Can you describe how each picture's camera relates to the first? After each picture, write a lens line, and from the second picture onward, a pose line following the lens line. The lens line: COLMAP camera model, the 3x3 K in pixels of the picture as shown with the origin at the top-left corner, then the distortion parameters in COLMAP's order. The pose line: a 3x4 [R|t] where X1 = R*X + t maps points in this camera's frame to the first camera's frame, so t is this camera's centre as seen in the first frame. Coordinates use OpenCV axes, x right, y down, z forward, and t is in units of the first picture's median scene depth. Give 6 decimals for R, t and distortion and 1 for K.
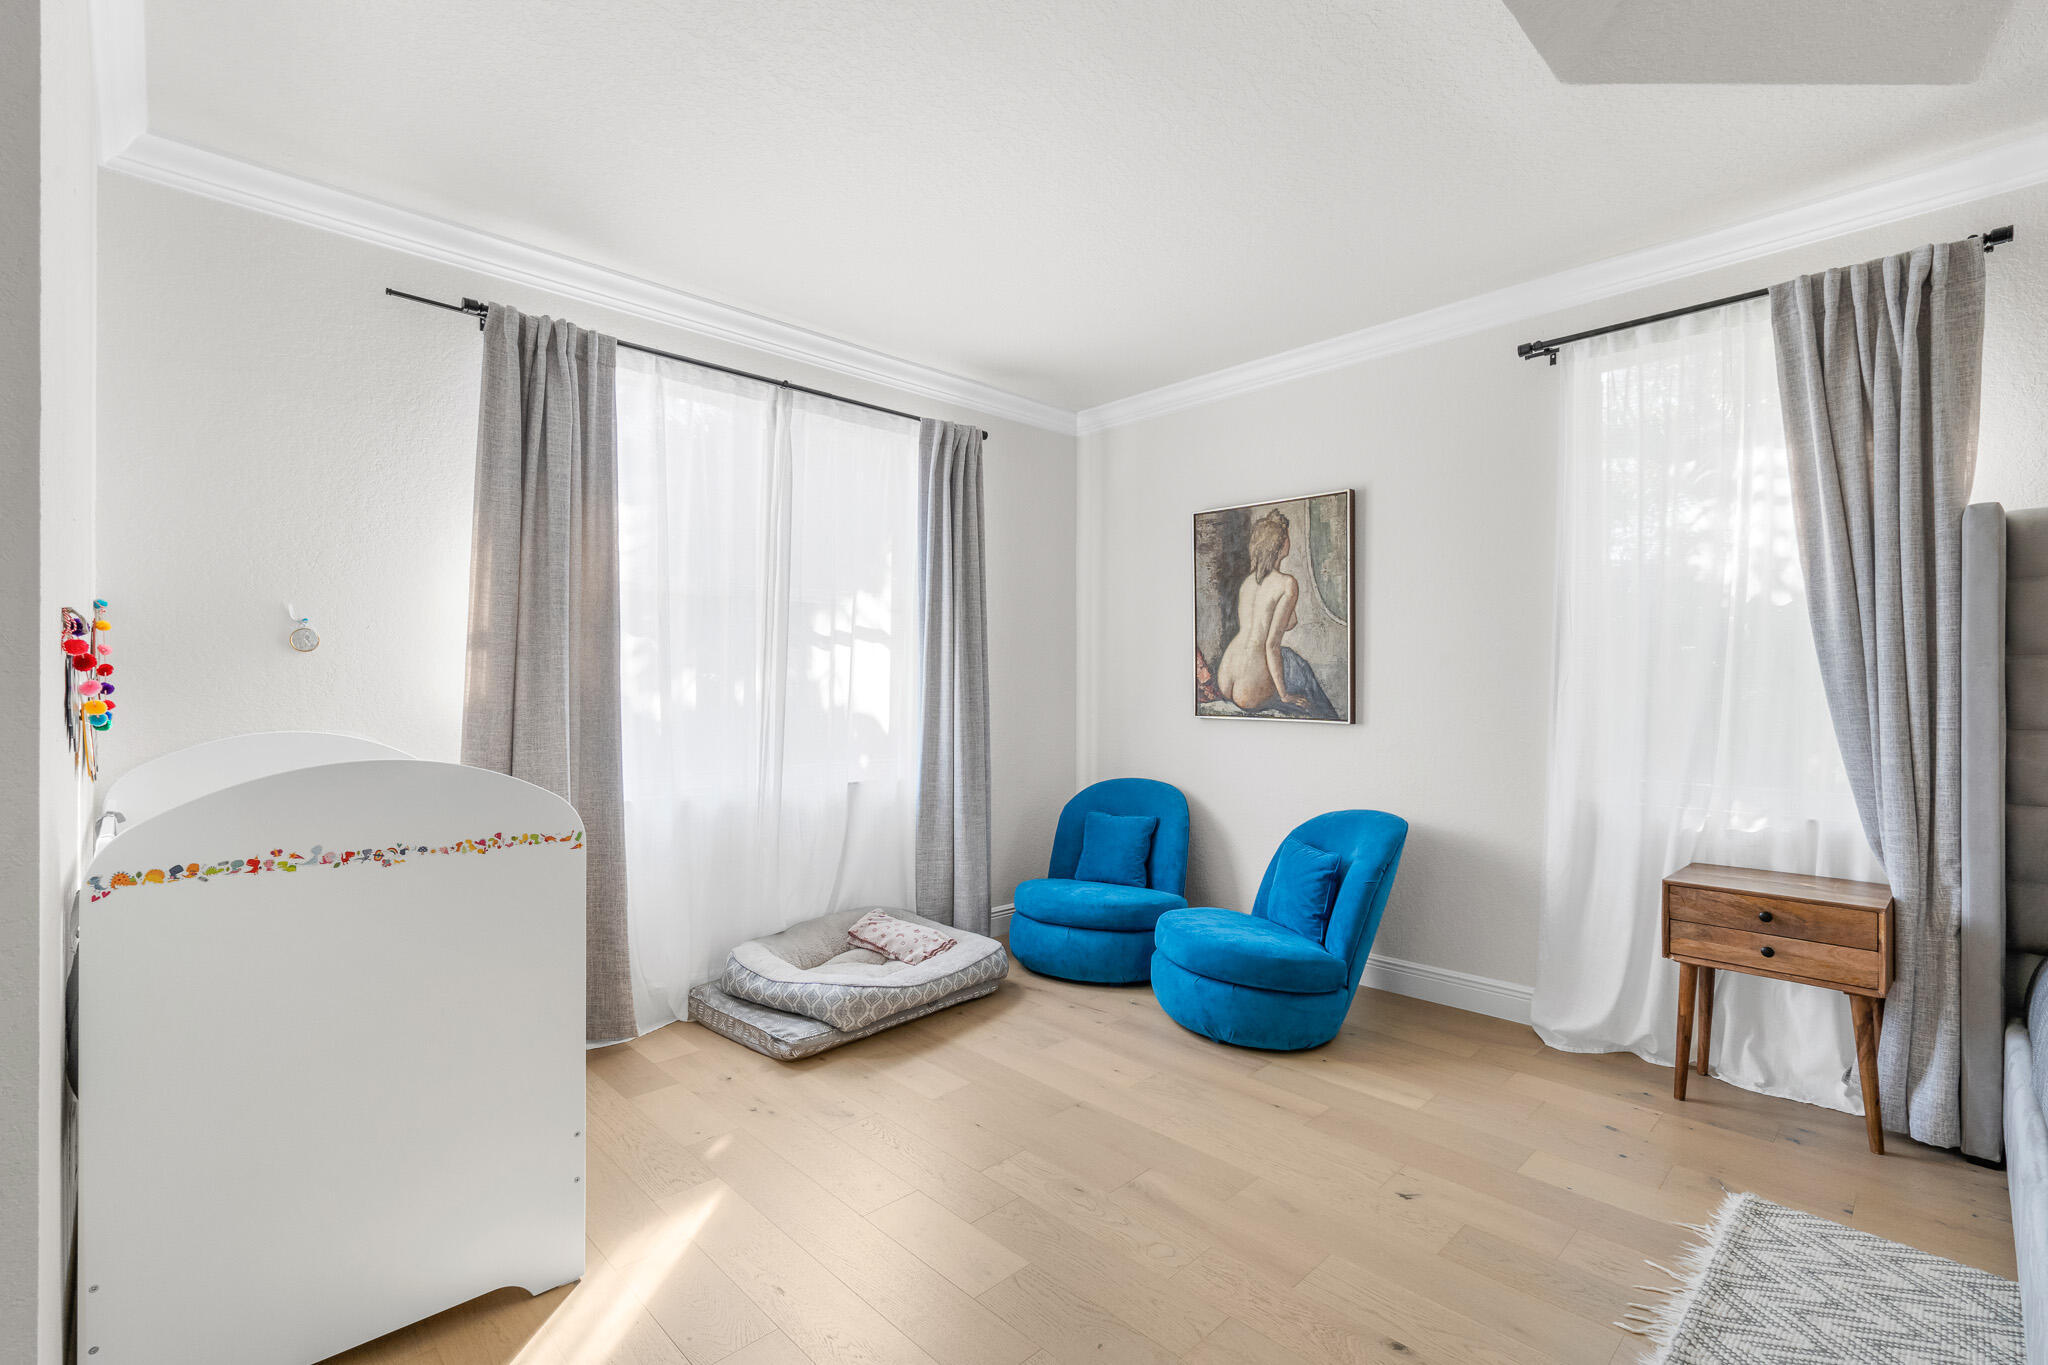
lens RADIAL K [[920.8, 0, 1026.0], [0, 920.8, 682.7], [0, 0, 1]] dist [-0.005225, 0.002858]
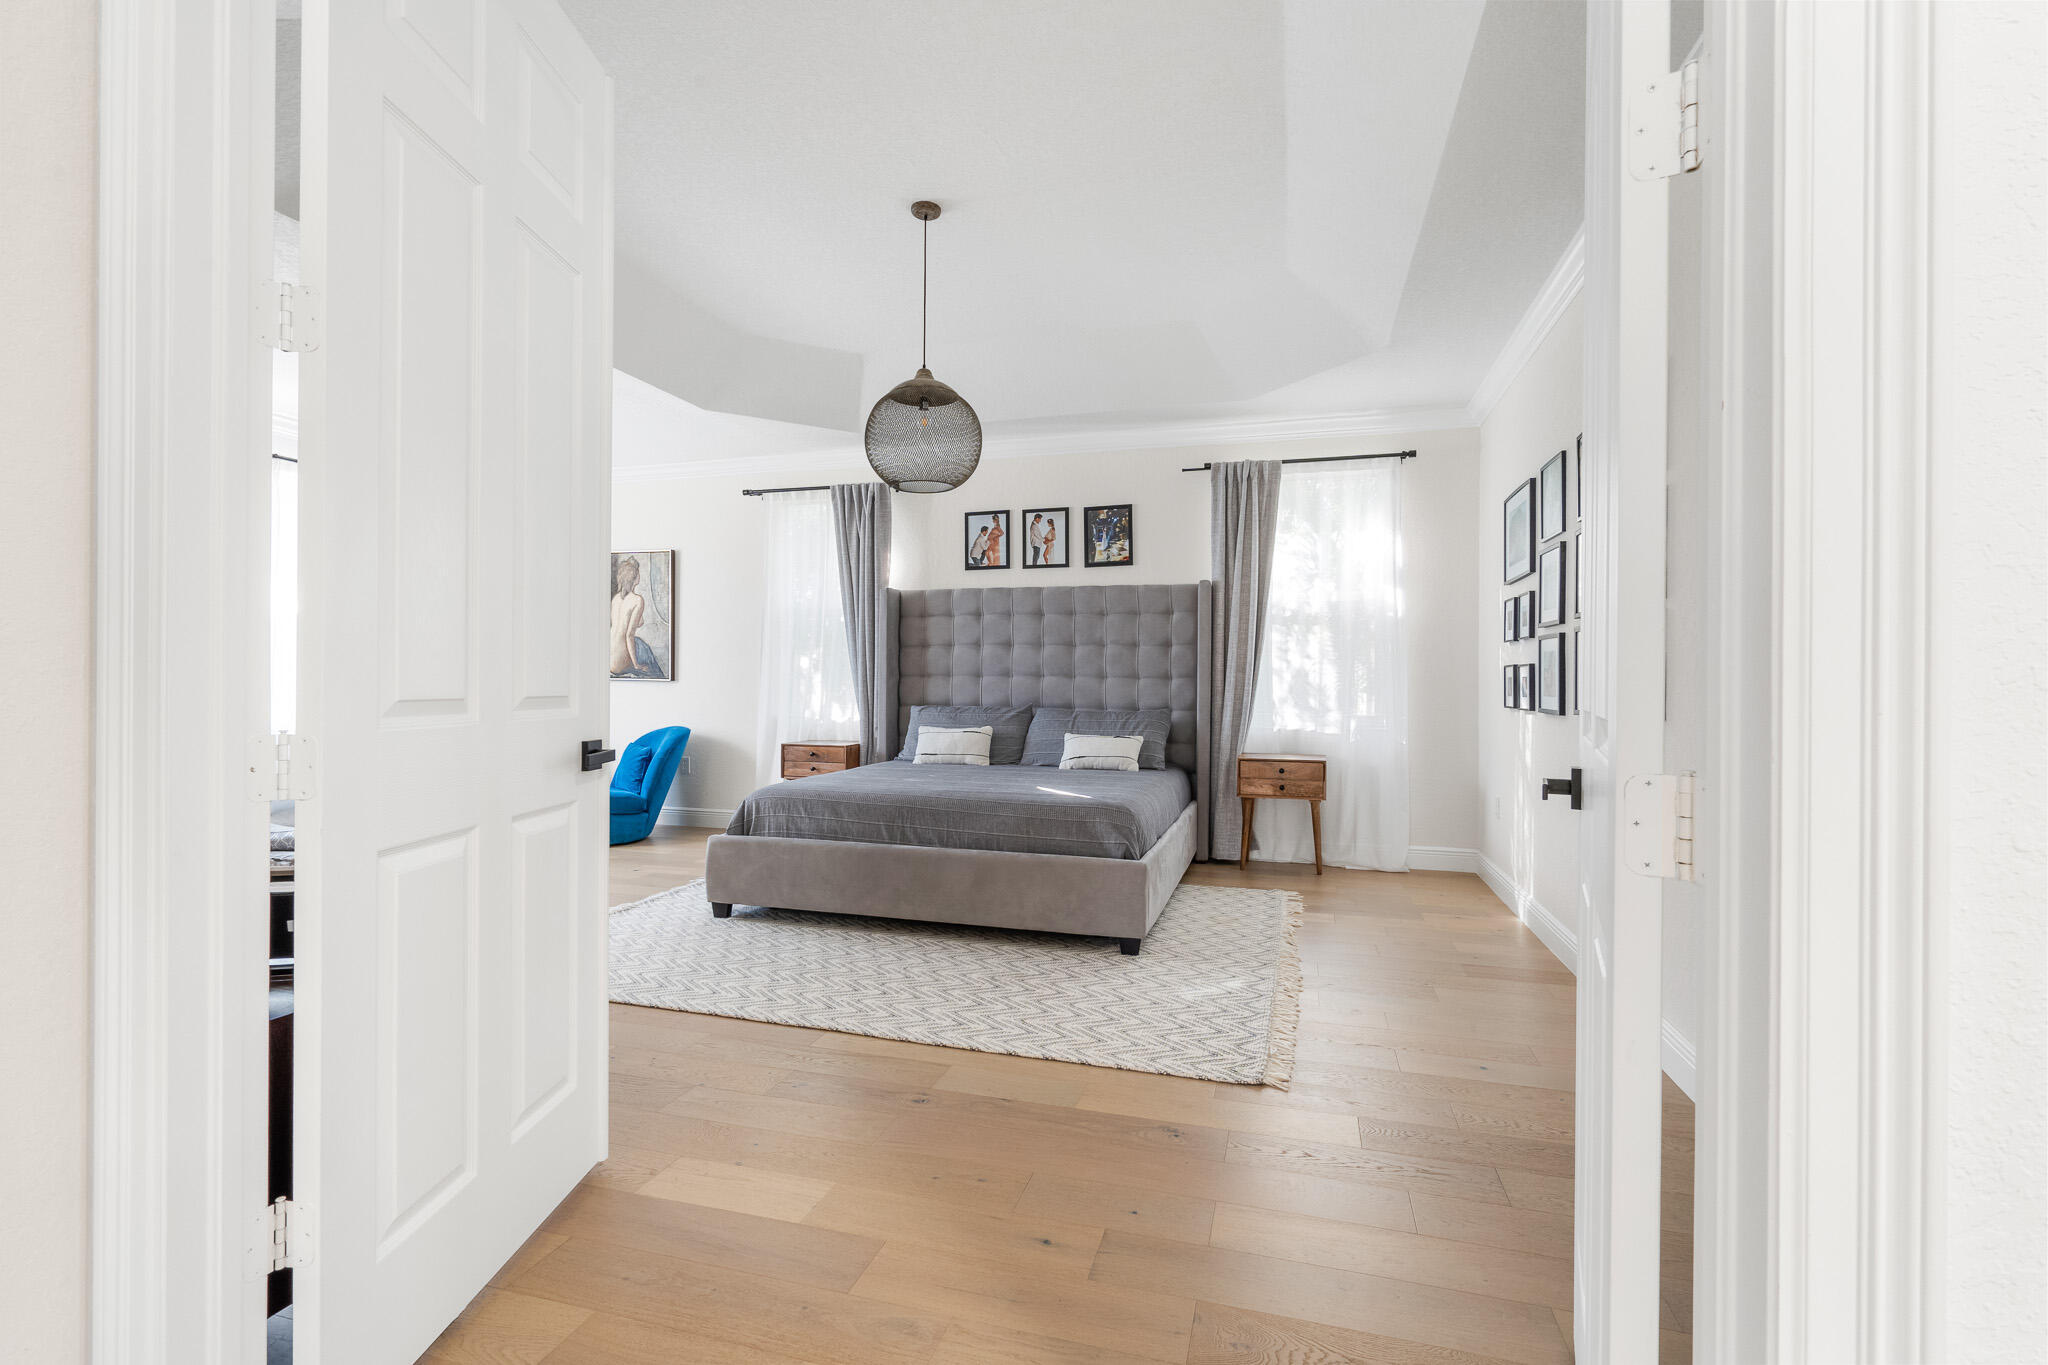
lens RADIAL K [[920.8, 0, 1024.6], [0, 920.8, 683.5], [0, 0, 1]] dist [-0.005225, 0.002858]
pose [[0.871660, 0.003920, 0.490095, 0.087236], [-0.007063, 0.999965, 0.004564, 0.043738], [-0.490060, -0.007439, 0.871657, -1.057248]]
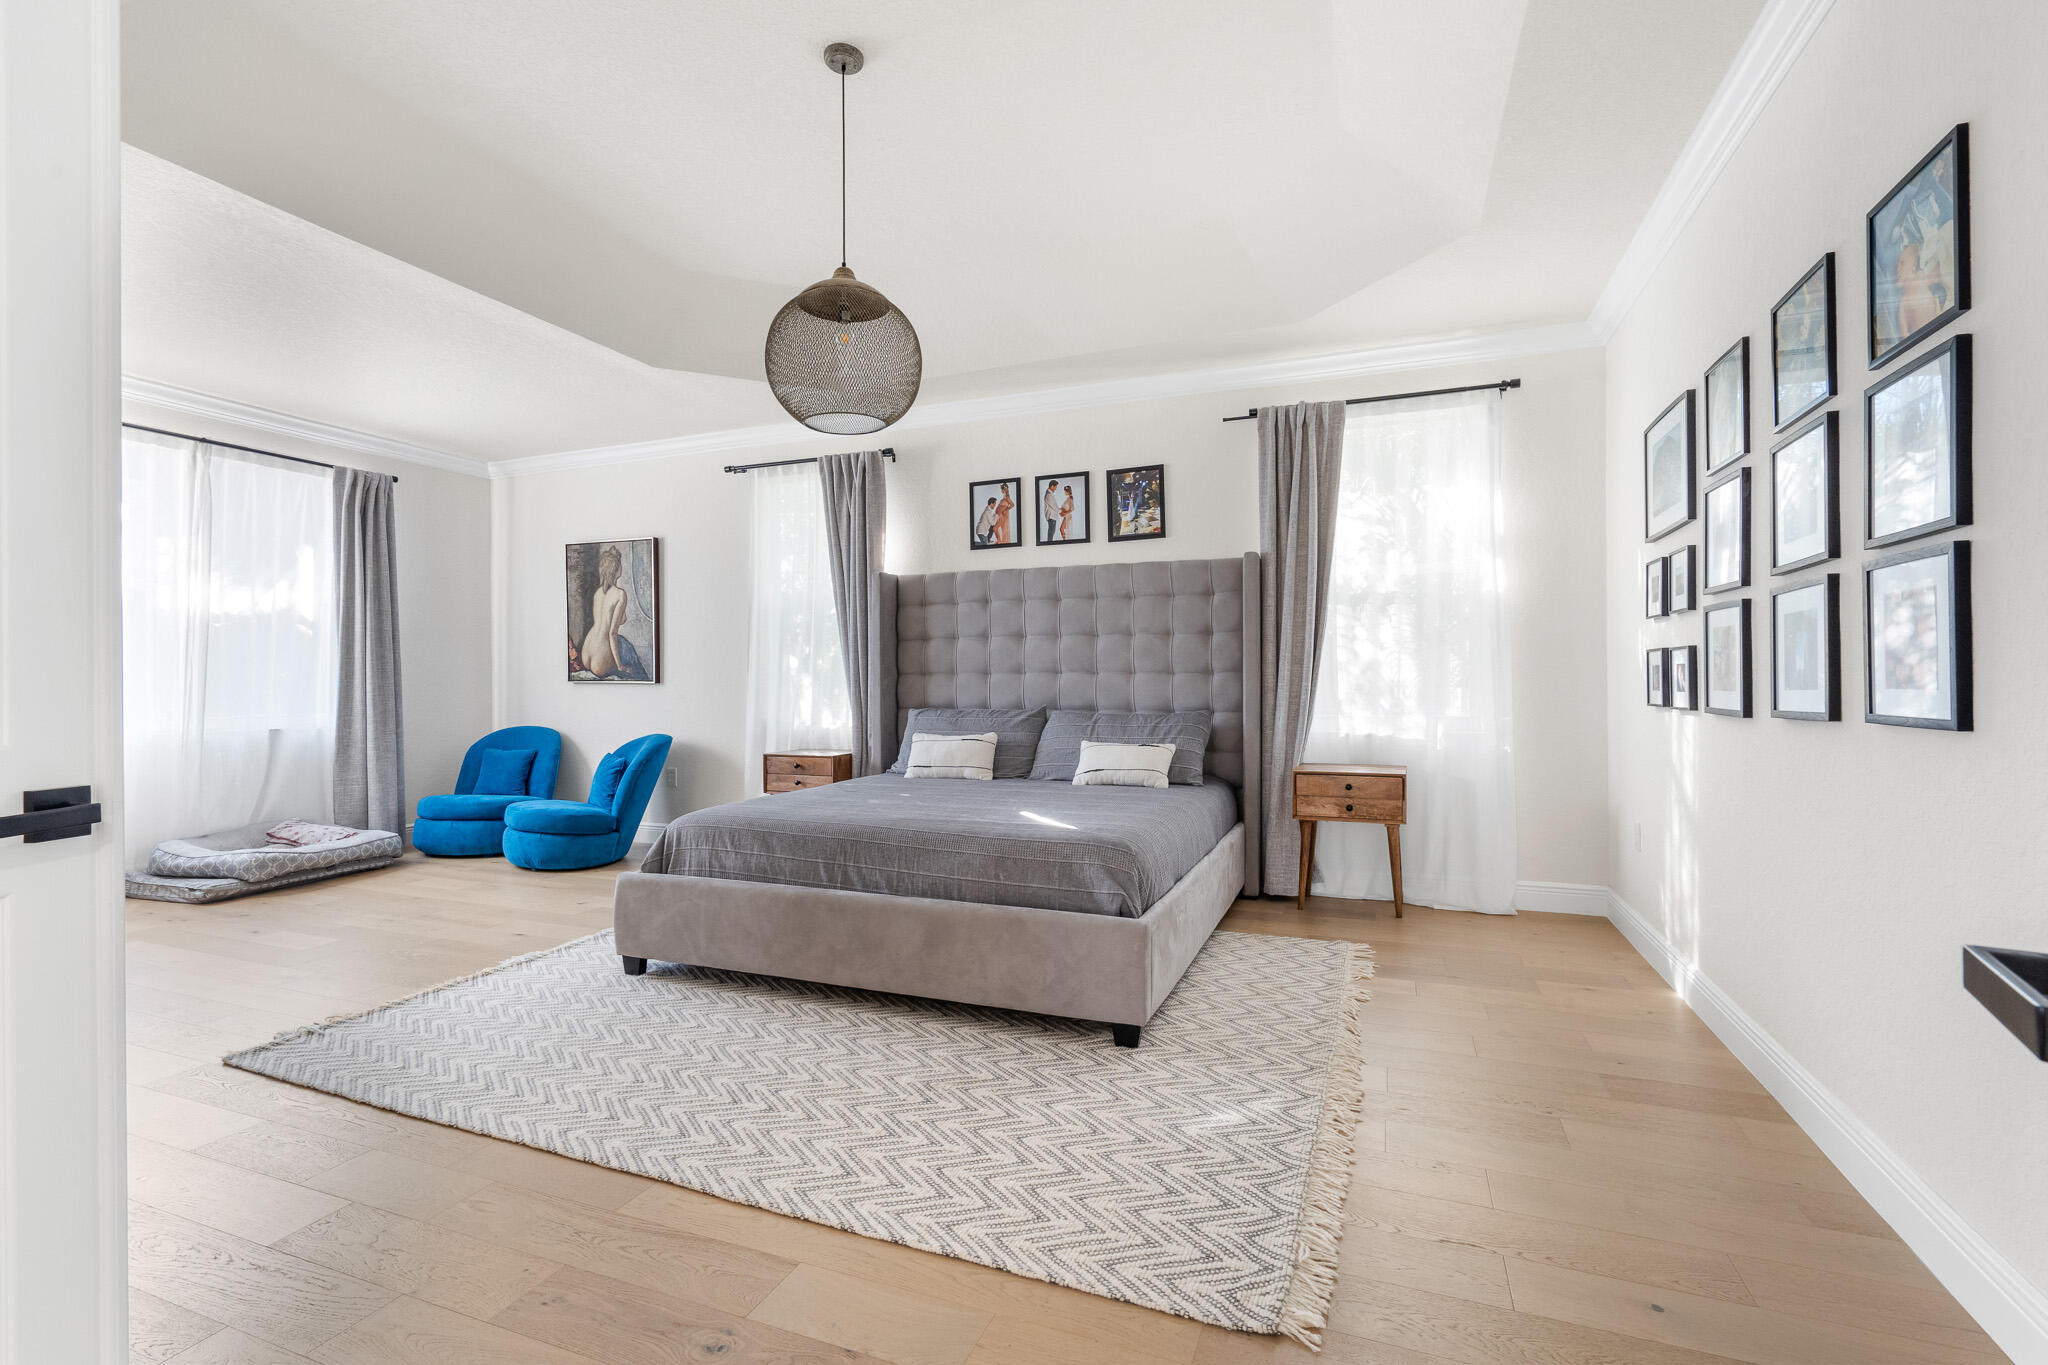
lens RADIAL K [[920.8, 0, 1024.6], [0, 920.8, 683.3], [0, 0, 1]] dist [-0.005225, 0.002858]
pose [[0.911970, -0.007141, 0.410195, 0.330426], [0.005223, 0.999970, 0.005796, 0.046101], [-0.410224, -0.003143, 0.911979, -0.860761]]
